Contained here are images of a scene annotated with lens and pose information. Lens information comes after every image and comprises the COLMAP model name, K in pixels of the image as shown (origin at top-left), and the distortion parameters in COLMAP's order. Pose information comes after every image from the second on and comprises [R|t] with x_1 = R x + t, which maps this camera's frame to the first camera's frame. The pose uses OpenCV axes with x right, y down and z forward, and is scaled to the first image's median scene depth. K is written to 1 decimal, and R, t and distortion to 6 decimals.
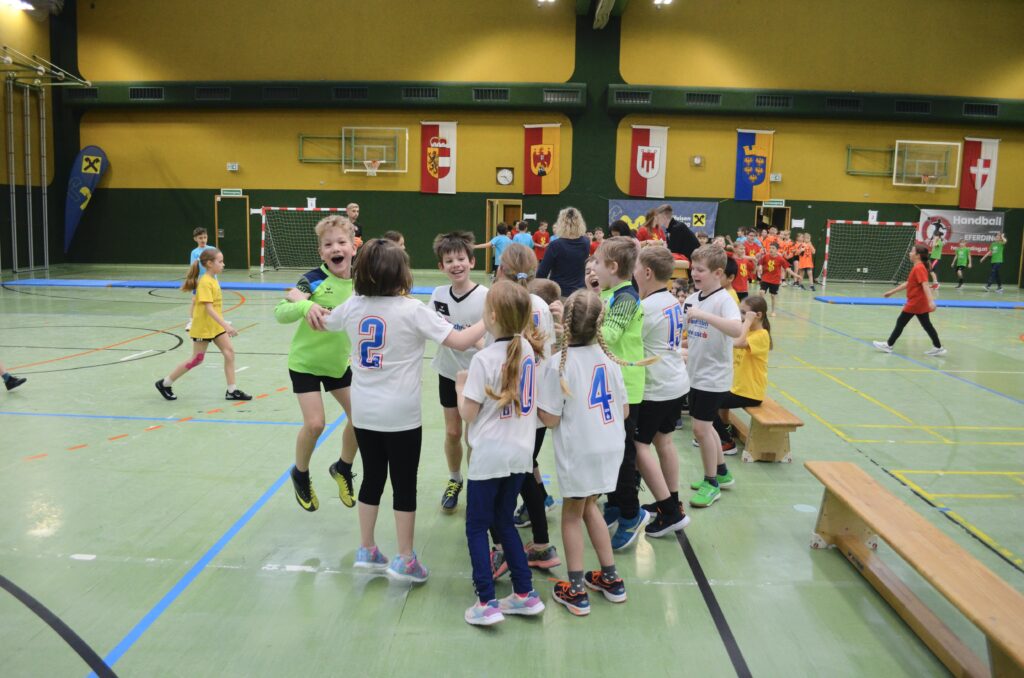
lens RADIAL K [[791.5, 0, 507.3], [0, 791.5, 336.3], [0, 0, 1]] dist [-0.089200, 0.013894]
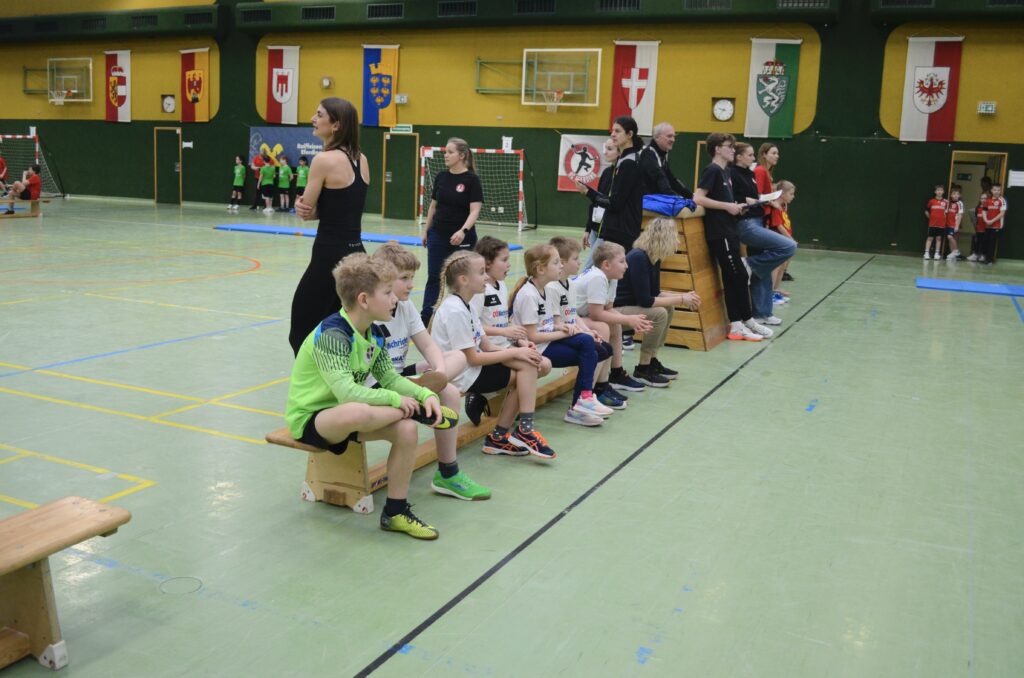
lens RADIAL K [[1067.9, 0, 513.3], [0, 1067.9, 361.4], [0, 0, 1]] dist [-0.070365, 0.000000]
pose [[0.902909, 0.095117, -0.419176, 0.980153], [-0.083828, 0.995449, 0.045314, 0.023035], [0.421579, -0.005776, 0.906773, -0.021092]]
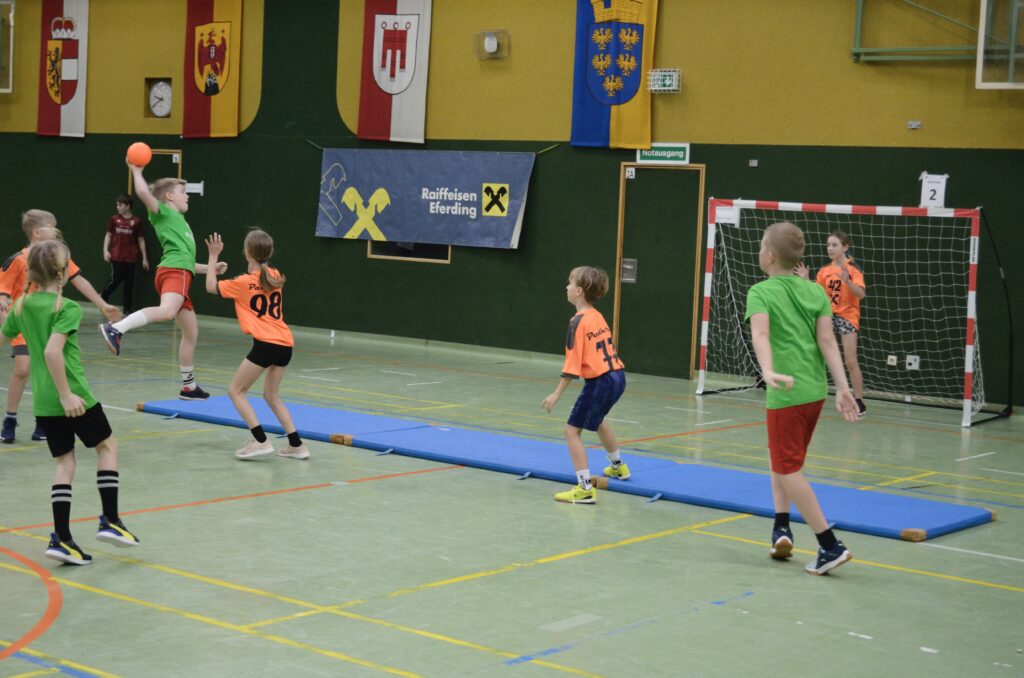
lens RADIAL K [[1805.2, 0, 511.7], [0, 1805.2, 335.6], [0, 0, 1]] dist [0.002783, 0.000000]
pose [[0.787388, 0.061031, -0.613429, 0.795111], [-0.115999, 0.991980, -0.050200, -0.041124], [0.605446, 0.110685, 0.788153, 0.331177]]
